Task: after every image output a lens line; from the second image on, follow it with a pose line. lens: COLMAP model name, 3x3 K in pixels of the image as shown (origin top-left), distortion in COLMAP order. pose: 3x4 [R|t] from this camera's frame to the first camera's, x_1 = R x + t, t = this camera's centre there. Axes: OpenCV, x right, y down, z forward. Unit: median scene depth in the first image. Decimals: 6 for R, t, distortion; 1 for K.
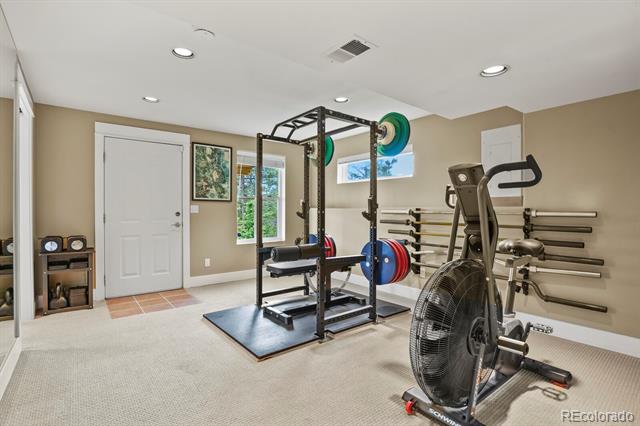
lens RADIAL K [[310.4, 0, 323.3], [0, 310.4, 213.3], [0, 0, 1]] dist [-0.009625, -0.004798]
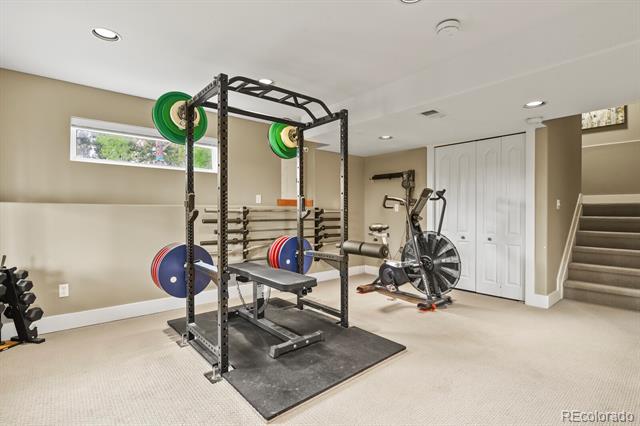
lens RADIAL K [[310.4, 0, 323.3], [0, 310.4, 213.3], [0, 0, 1]] dist [-0.009625, -0.004798]
pose [[-0.049581, -0.014476, 0.998665, -0.740845], [0.006684, 0.999868, 0.014825, -0.006449], [-0.998748, 0.007410, -0.049478, 0.792248]]
